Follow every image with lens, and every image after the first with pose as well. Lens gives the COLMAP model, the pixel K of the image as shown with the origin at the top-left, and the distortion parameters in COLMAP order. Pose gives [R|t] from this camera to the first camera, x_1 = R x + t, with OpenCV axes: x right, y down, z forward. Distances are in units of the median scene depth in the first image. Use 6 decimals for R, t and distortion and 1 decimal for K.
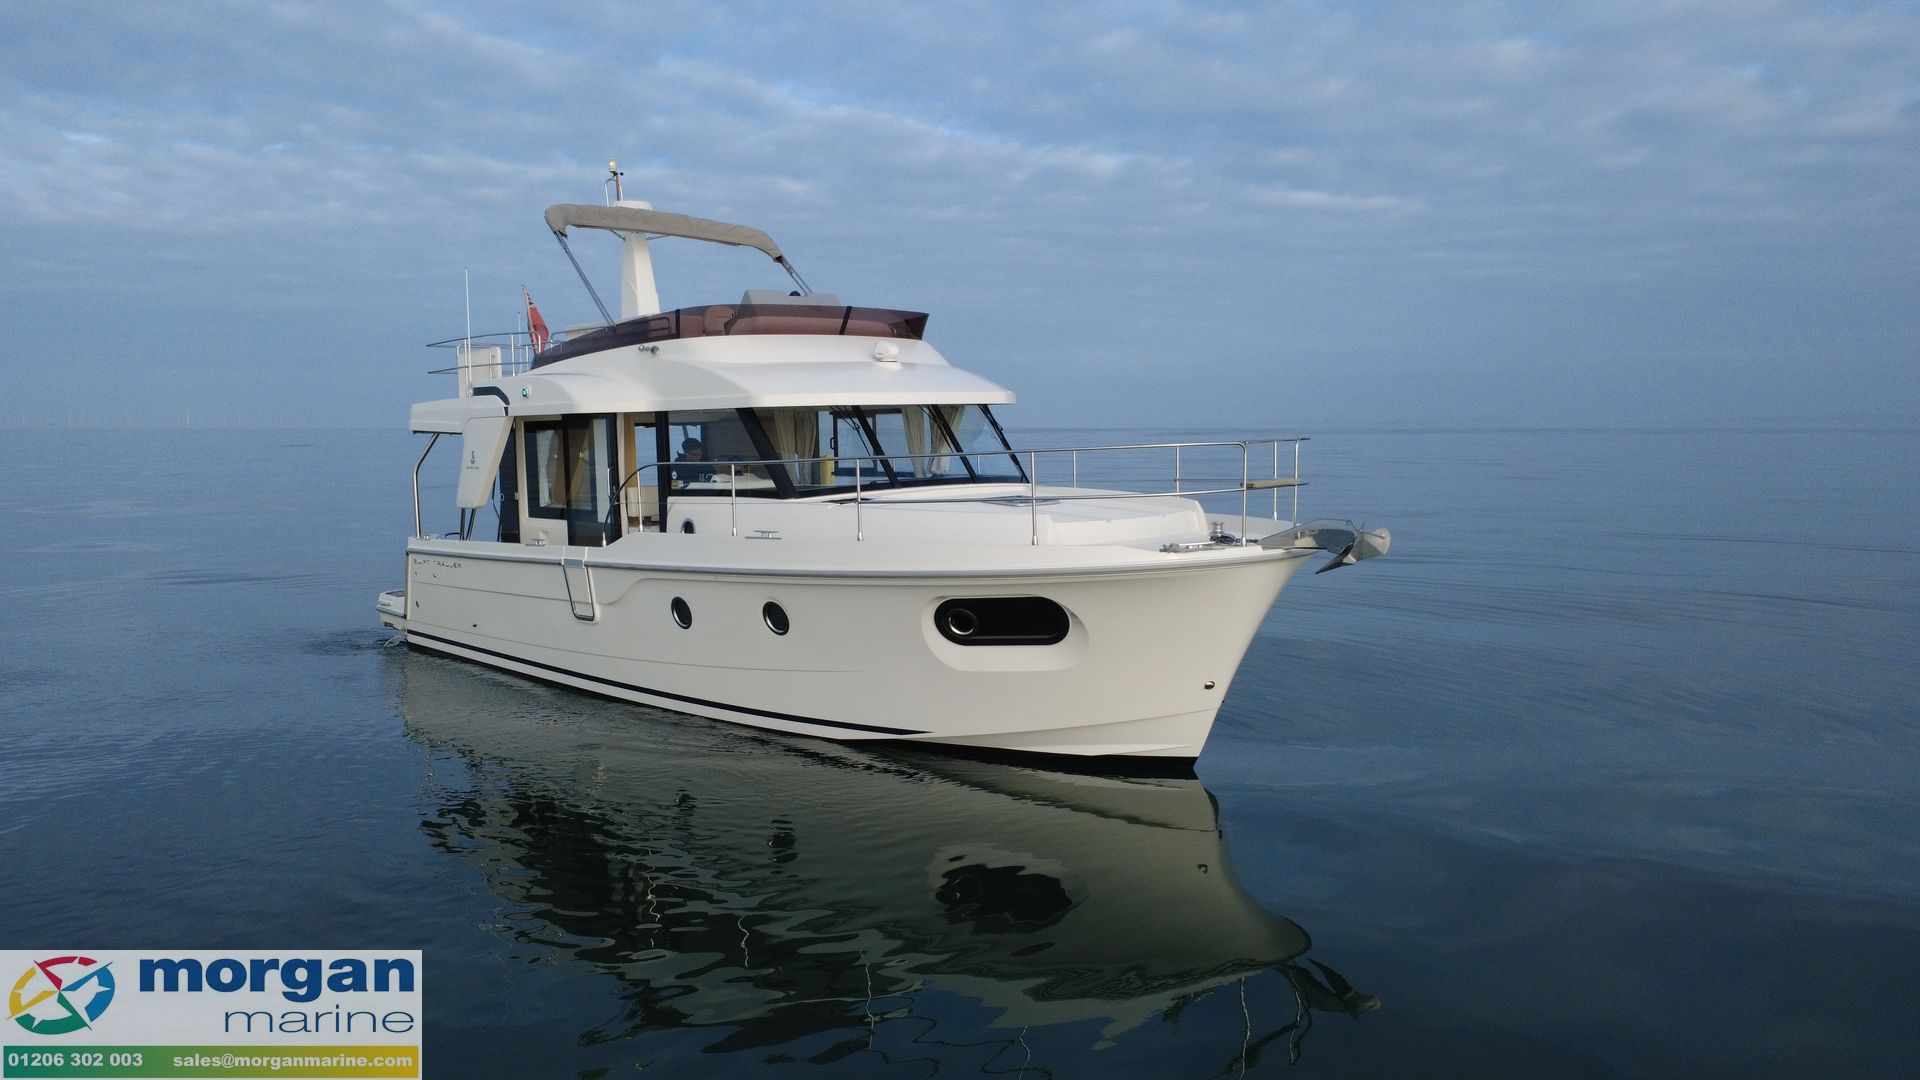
lens RADIAL K [[1401.4, 0, 979.9], [0, 1401.4, 540.3], [0, 0, 1]] dist [-0.046926, 0.022714]
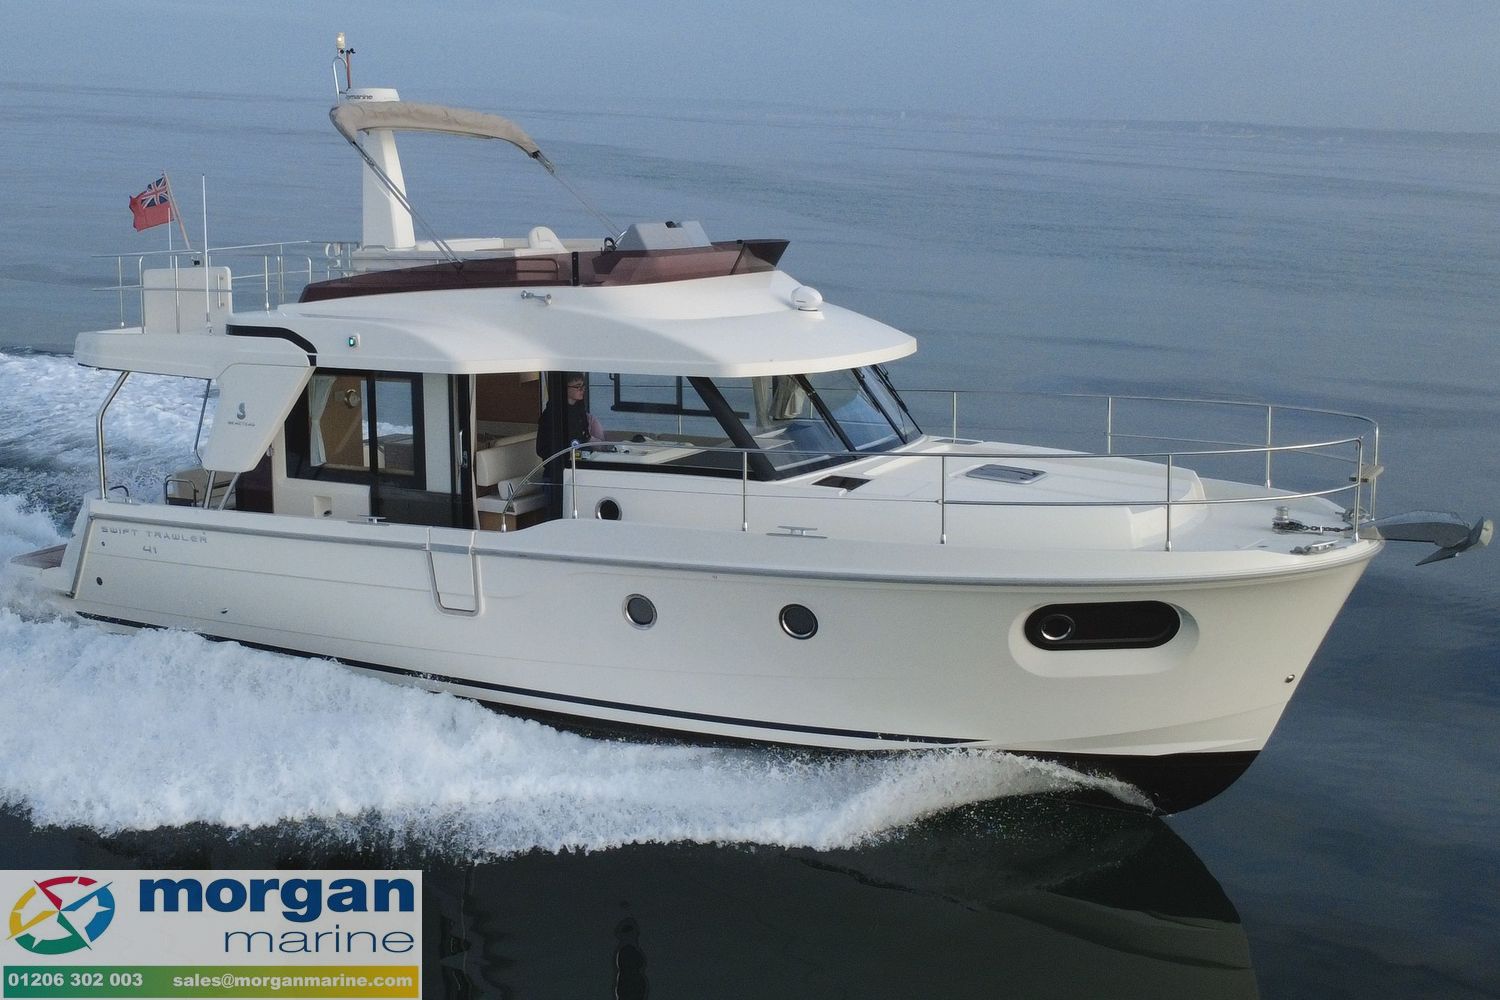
lens RADIAL K [[1772.9, 0, 536.1], [0, 1772.9, 393.8], [0, 0, 1]] dist [0.008320, 0.000000]
pose [[0.977943, -0.023545, 0.207540, -0.420114], [0.019027, 0.999537, 0.023737, -0.093520], [-0.208003, -0.019265, 0.977939, -0.059948]]
